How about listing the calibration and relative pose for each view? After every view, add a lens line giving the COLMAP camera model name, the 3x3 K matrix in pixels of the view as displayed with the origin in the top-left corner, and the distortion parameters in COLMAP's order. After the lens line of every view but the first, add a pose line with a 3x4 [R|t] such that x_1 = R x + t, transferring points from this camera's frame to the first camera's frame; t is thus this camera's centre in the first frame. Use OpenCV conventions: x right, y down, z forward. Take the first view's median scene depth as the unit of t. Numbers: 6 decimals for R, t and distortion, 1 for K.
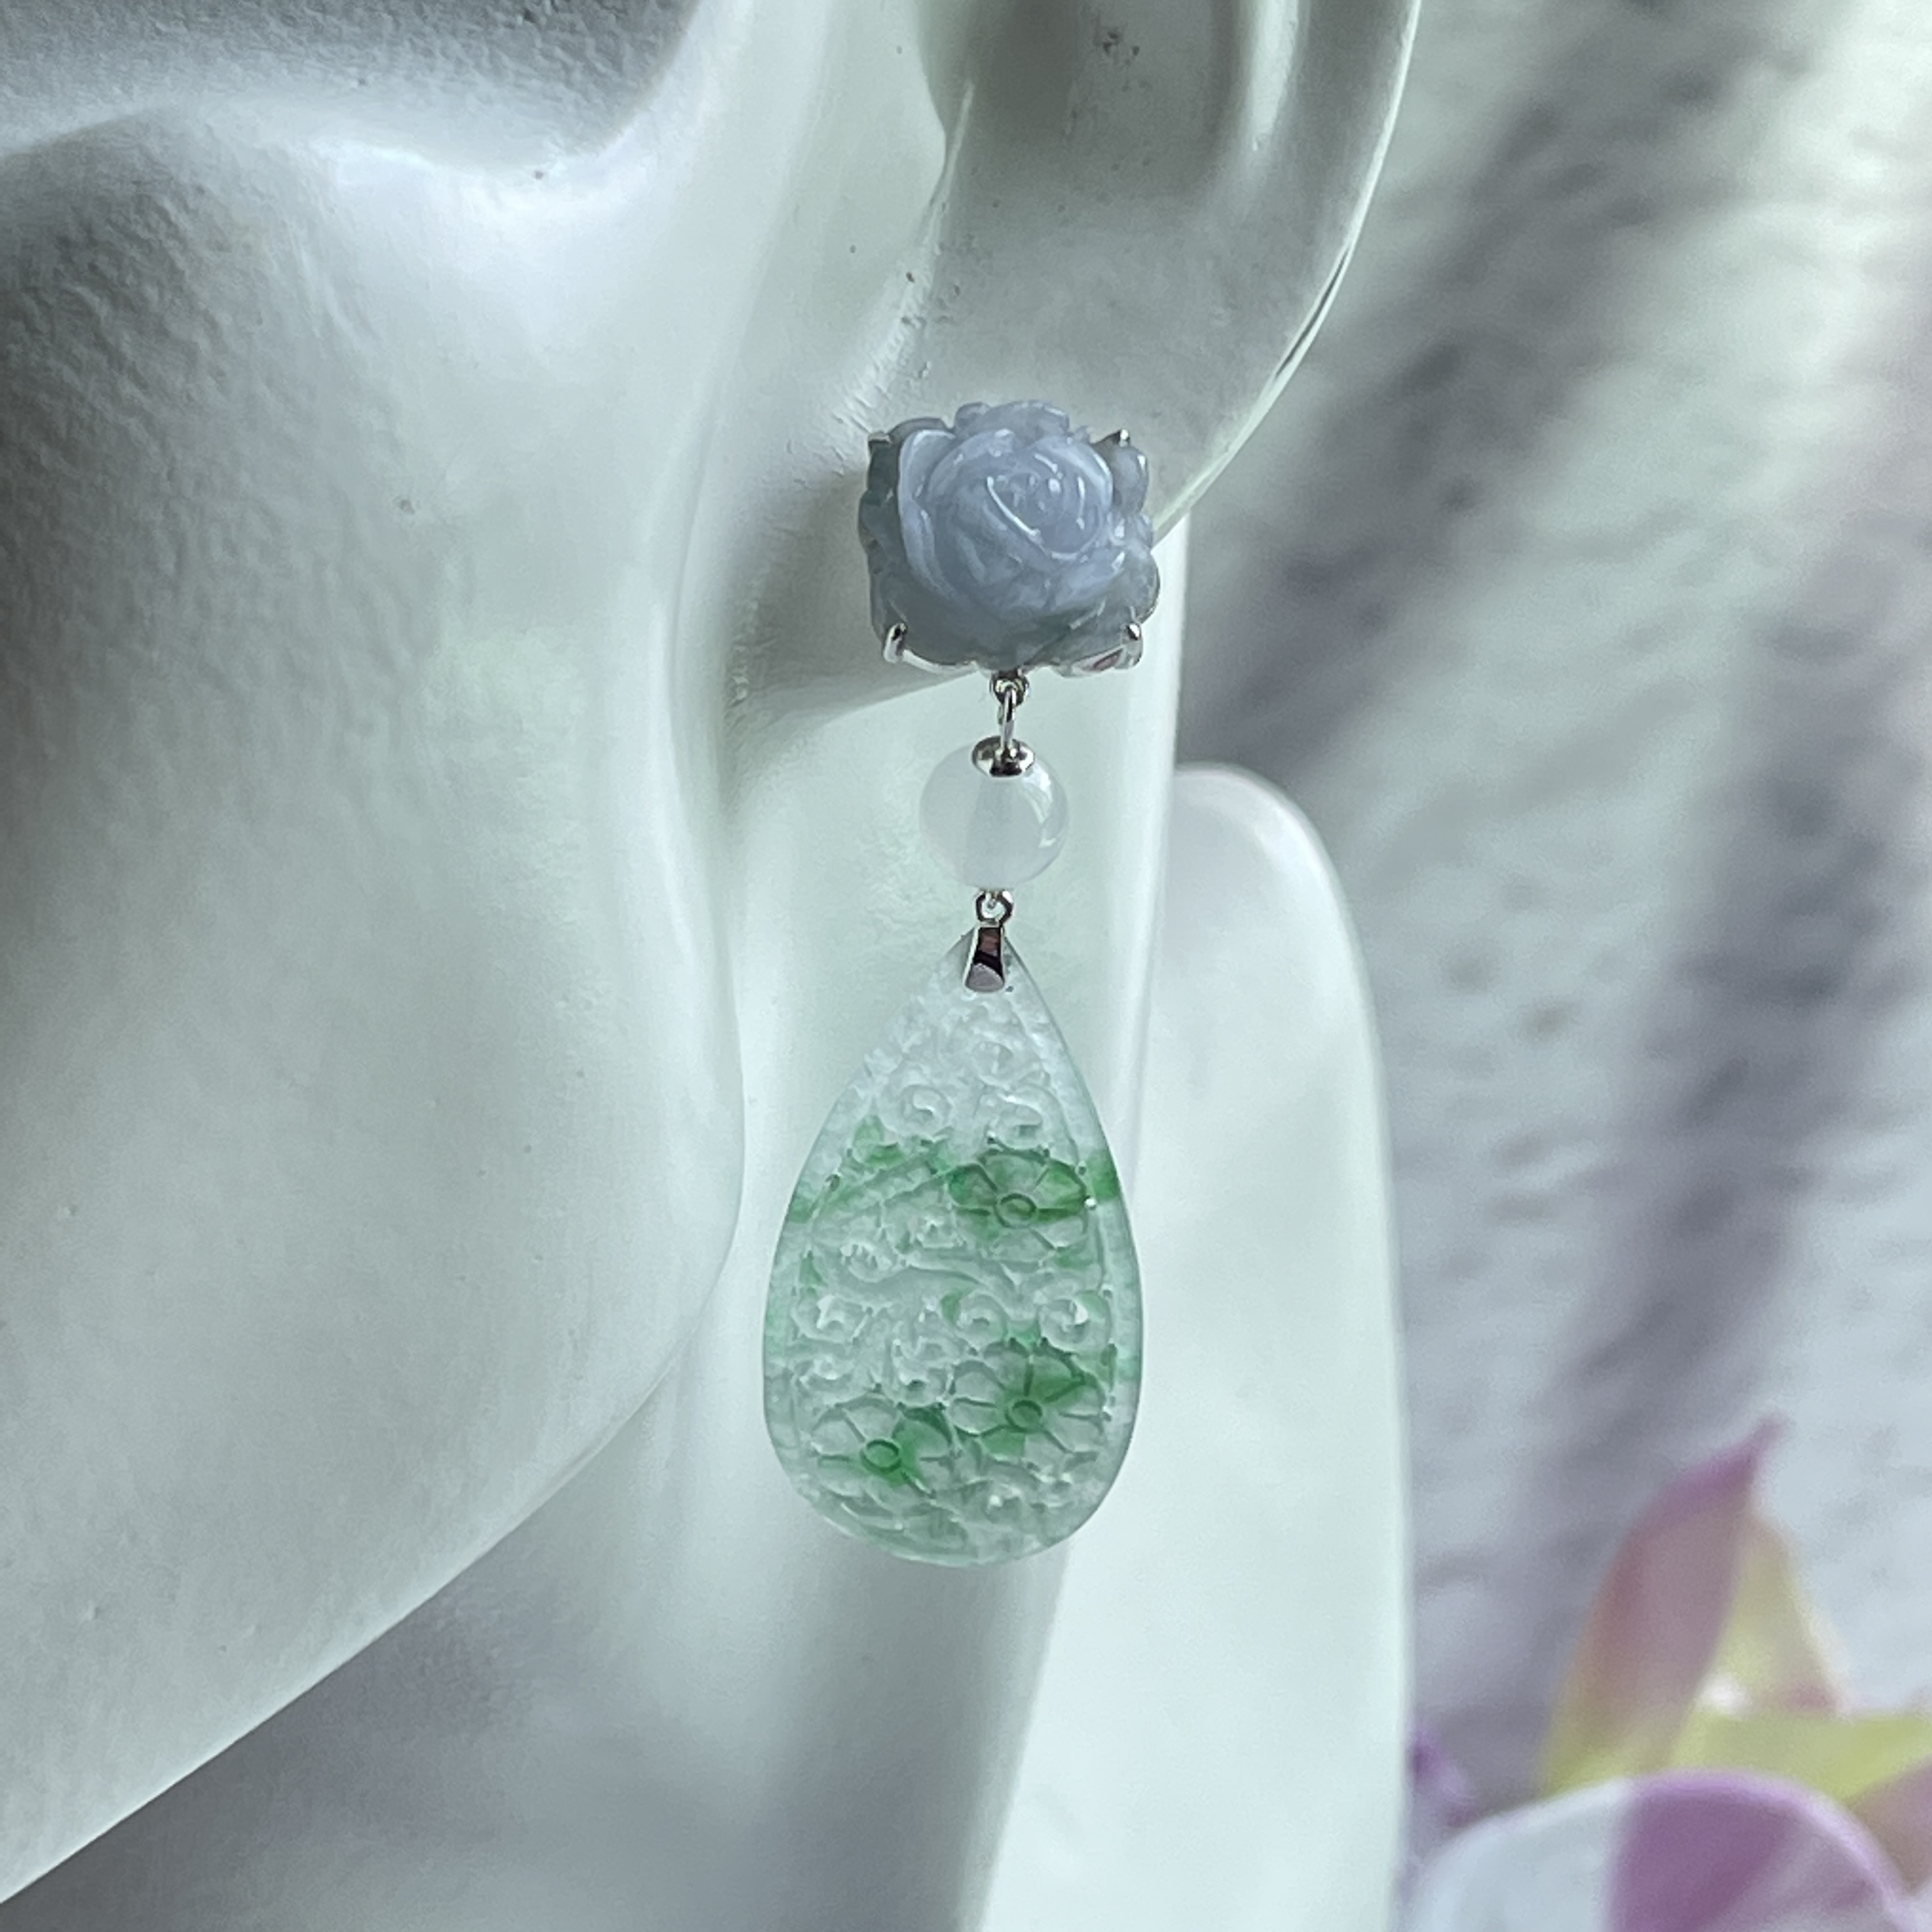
lens RADIAL K [[5949.8, 0, 965.2], [0, 5949.8, 1057.0], [0, 0, 1]] dist [0.038833, 0.210118]
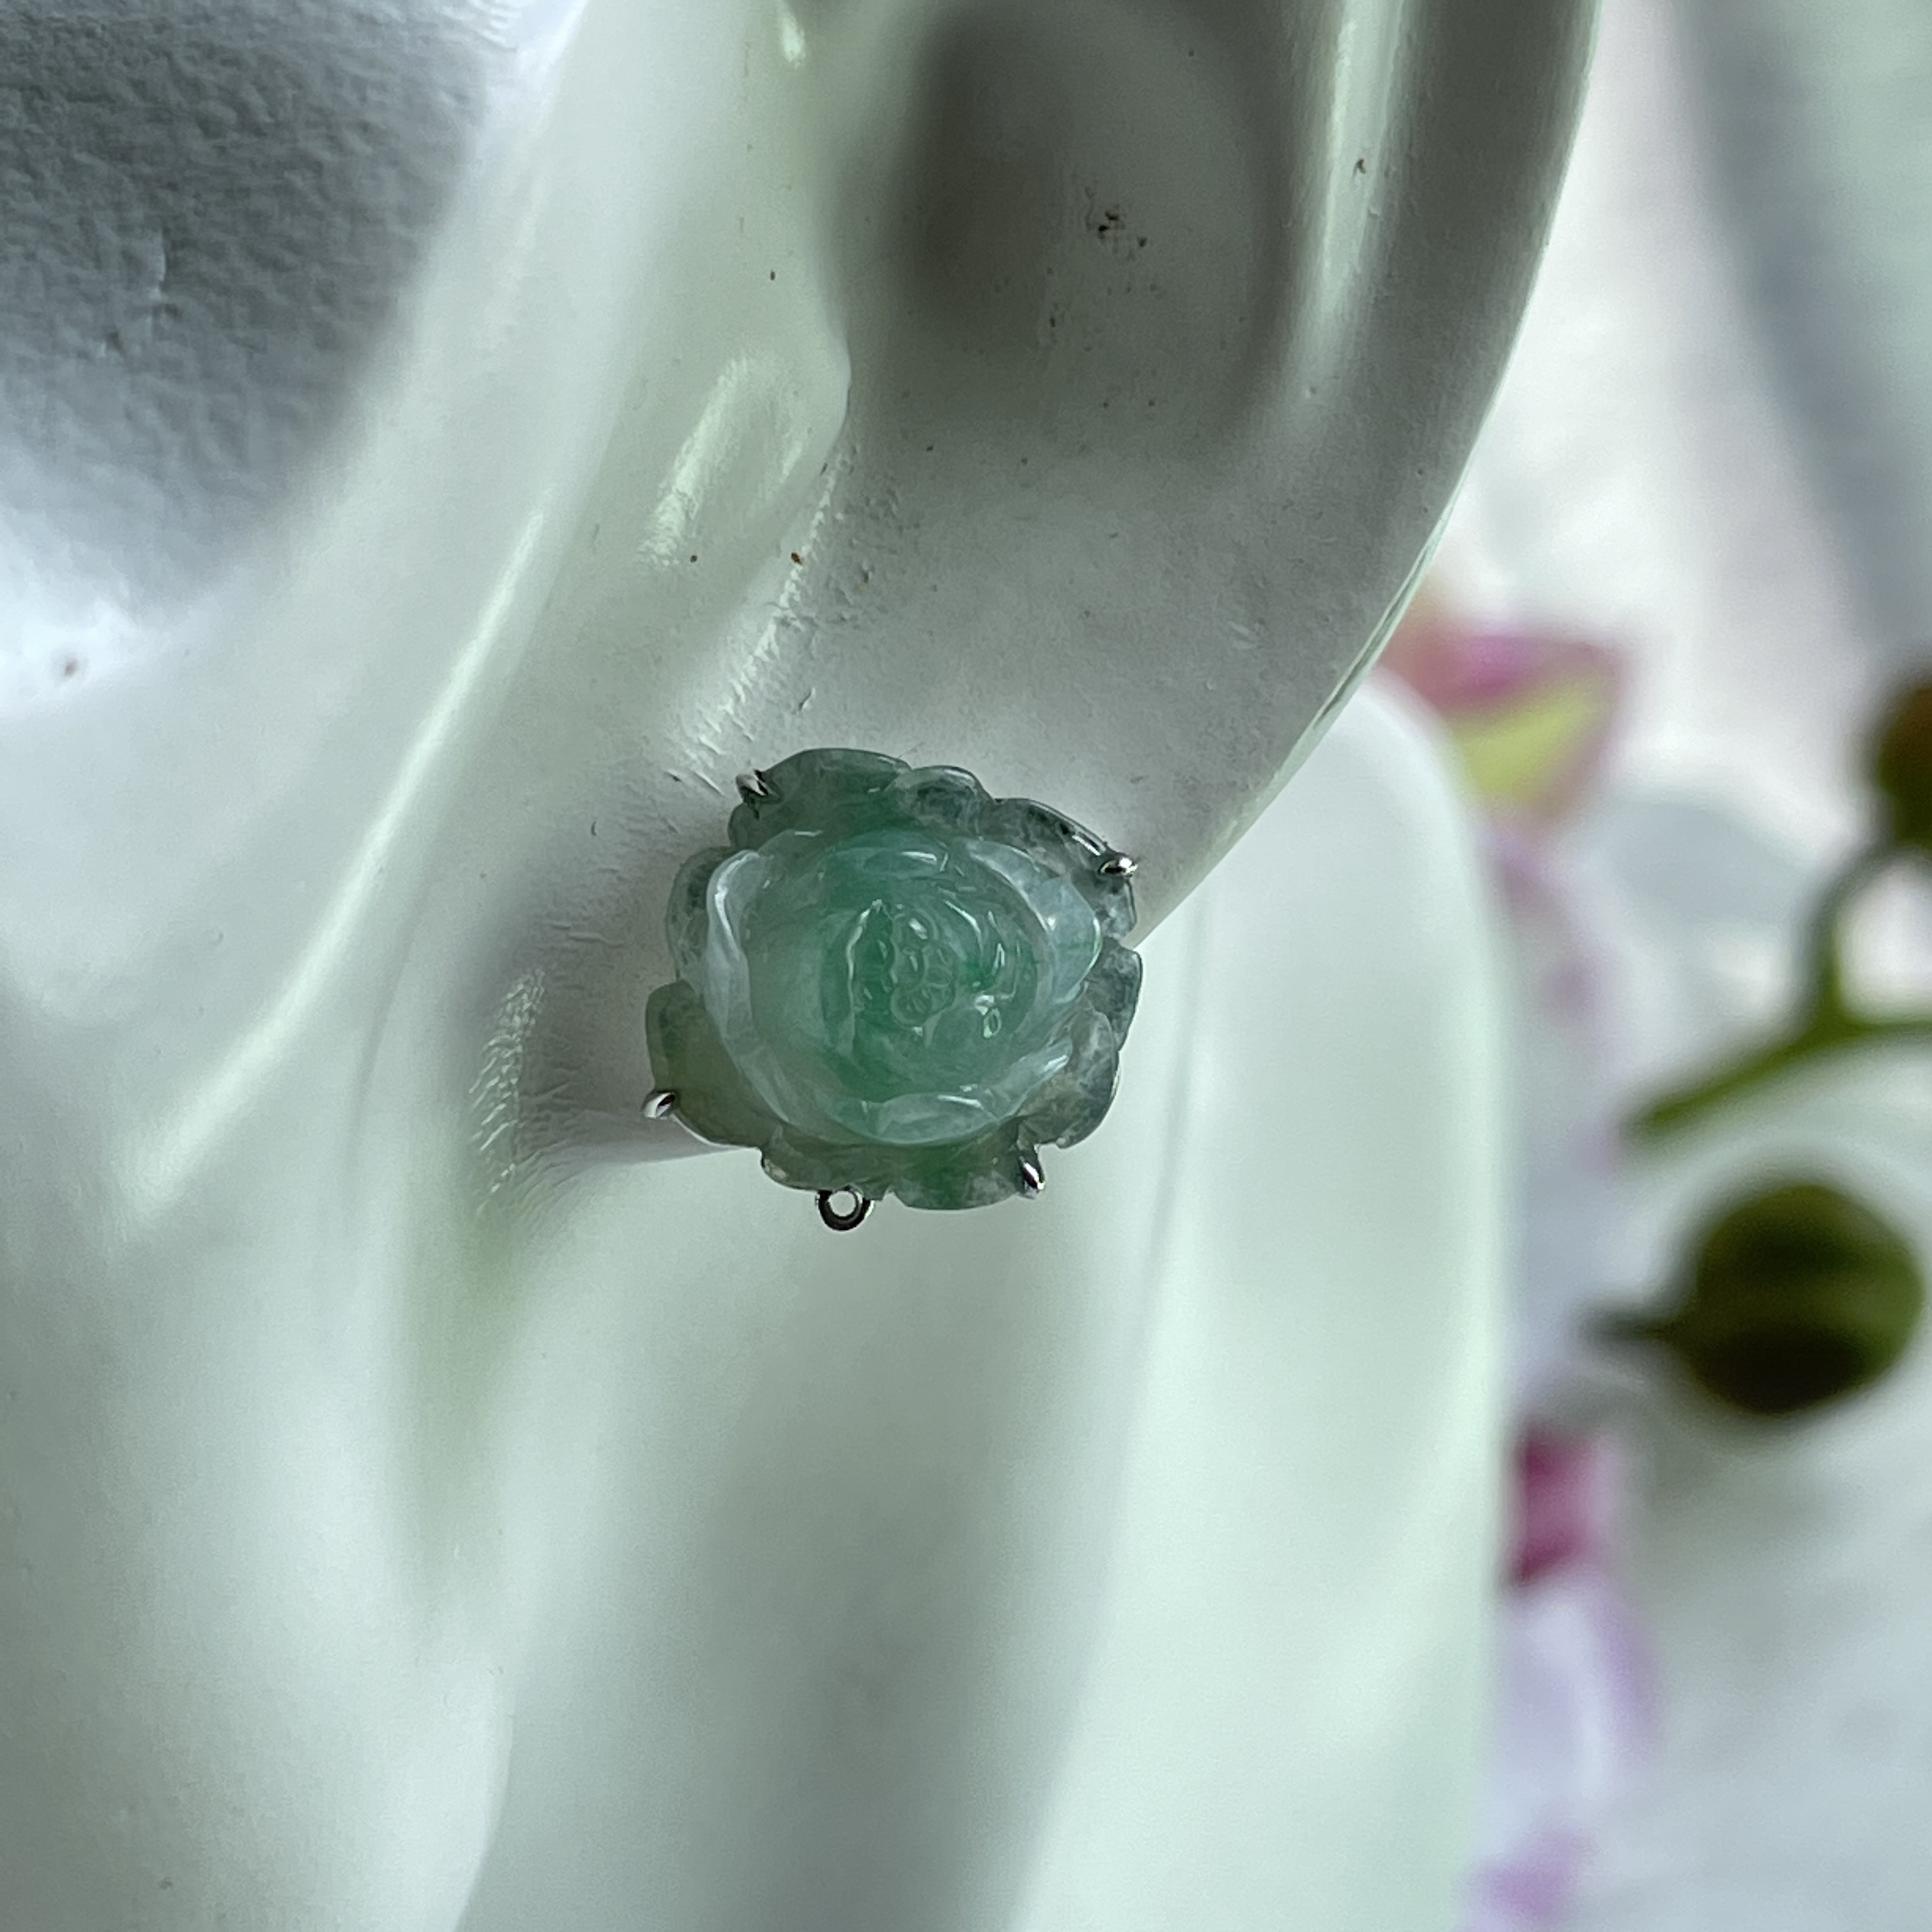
lens RADIAL K [[5101.6, 0, 966.0], [0, 5101.6, 966.0], [0, 0, 1]] dist [0.093428, 0.062431]
pose [[0.996365, 0.065157, -0.054879, 0.047284], [-0.056158, 0.986783, 0.152008, -0.179169], [0.064058, -0.148374, 0.986855, 0.412849]]
